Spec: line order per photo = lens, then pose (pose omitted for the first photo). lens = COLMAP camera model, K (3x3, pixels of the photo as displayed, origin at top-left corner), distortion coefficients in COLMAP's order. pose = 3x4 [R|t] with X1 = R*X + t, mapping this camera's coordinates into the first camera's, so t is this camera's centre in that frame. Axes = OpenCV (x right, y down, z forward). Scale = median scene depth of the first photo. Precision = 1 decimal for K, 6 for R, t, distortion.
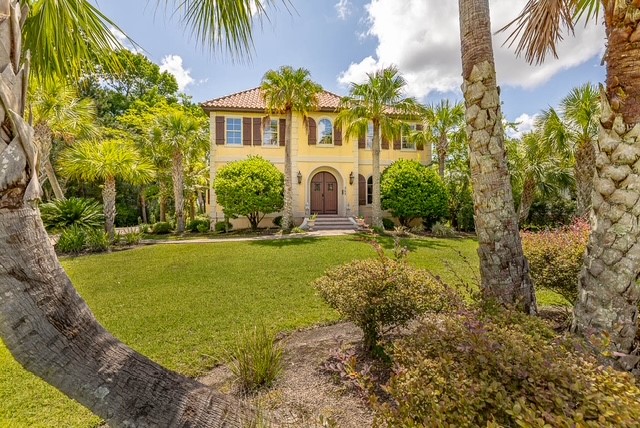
lens RADIAL K [[274.7, 0, 329.5], [0, 274.7, 202.2], [0, 0, 1]] dist [-0.000450, 0.000003]
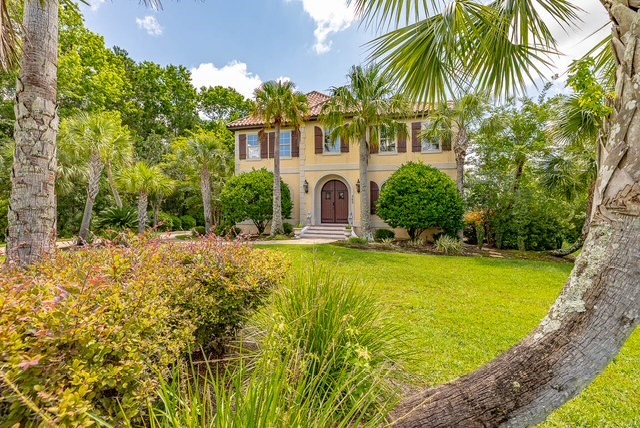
lens RADIAL K [[275.6, 0, 320.0], [0, 275.6, 214.0], [0, 0, 1]] dist [0.000488, 0.000078]
pose [[0.921976, 0.012574, -0.387043, 0.352845], [-0.008070, 0.999880, 0.013261, -0.001251], [0.387164, -0.009103, 0.921966, 0.072181]]
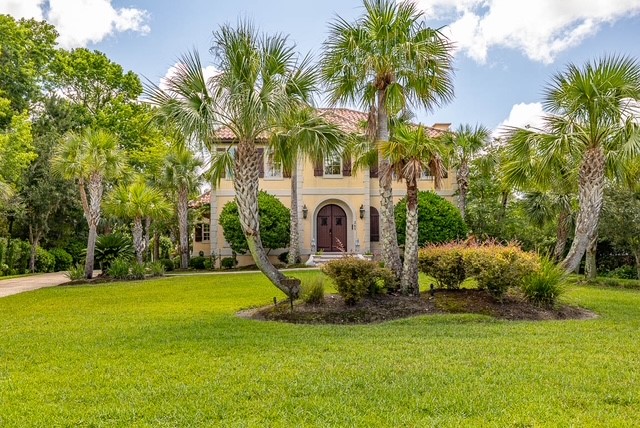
lens RADIAL K [[465.3, 0, 320.0], [0, 465.3, 214.0], [0, 0, 1]] dist [-0.000435, -0.000363]
pose [[0.998155, -0.006898, -0.060328, 0.036877], [0.003272, 0.998194, -0.059988, 0.012822], [0.060632, 0.059680, 0.996374, -0.575998]]
